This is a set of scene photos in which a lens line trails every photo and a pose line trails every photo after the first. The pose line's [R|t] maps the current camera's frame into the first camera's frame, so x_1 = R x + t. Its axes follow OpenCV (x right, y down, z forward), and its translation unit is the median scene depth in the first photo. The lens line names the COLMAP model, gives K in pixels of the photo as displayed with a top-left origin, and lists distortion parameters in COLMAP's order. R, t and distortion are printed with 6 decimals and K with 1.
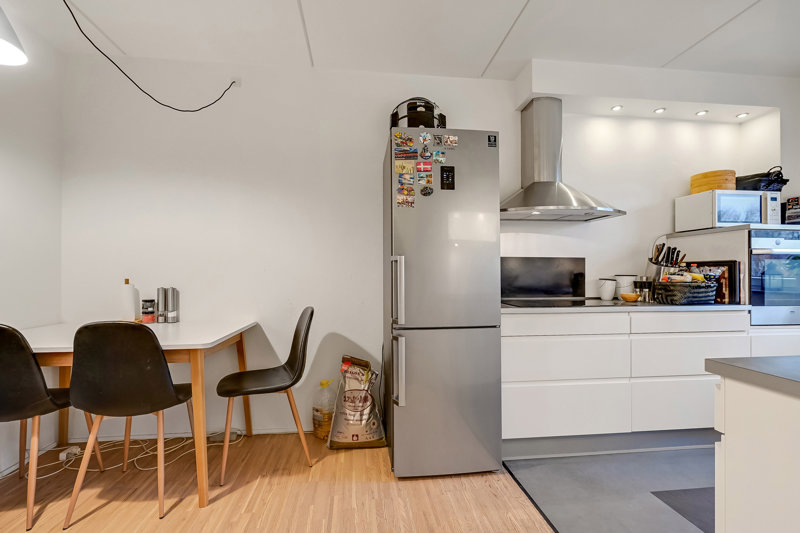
lens RADIAL K [[364.2, 0, 395.4], [0, 364.2, 269.1], [0, 0, 1]] dist [-0.006209, 0.002627]
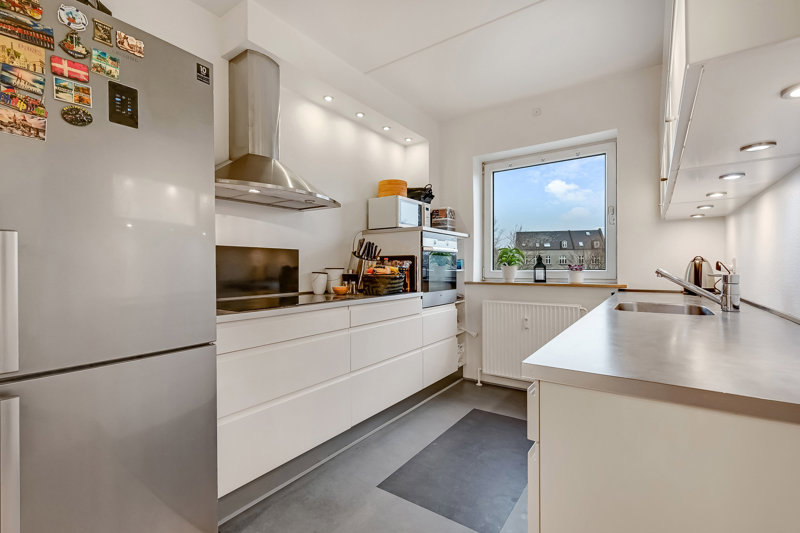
lens RADIAL K [[364.2, 0, 397.9], [0, 364.2, 265.6], [0, 0, 1]] dist [-0.006209, 0.002627]
pose [[0.664640, 0.000152, 0.747163, -0.000359], [-0.006575, 0.999962, 0.005646, 0.002890], [-0.747135, -0.008665, 0.664616, 0.217095]]
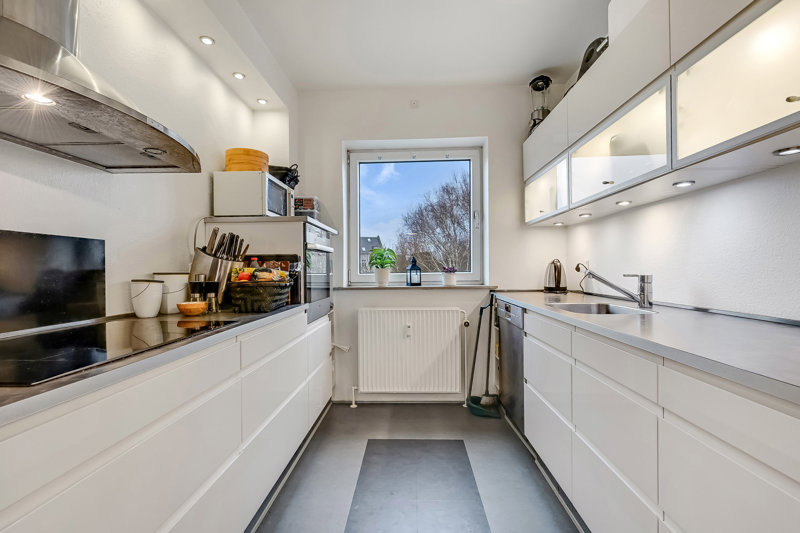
lens RADIAL K [[364.2, 0, 403.5], [0, 364.2, 271.5], [0, 0, 1]] dist [-0.006209, 0.002627]
pose [[0.148901, -0.008719, 0.988814, 0.084627], [-0.004621, 0.999944, 0.009513, 0.007065], [-0.988841, -0.005986, 0.148853, 0.554317]]
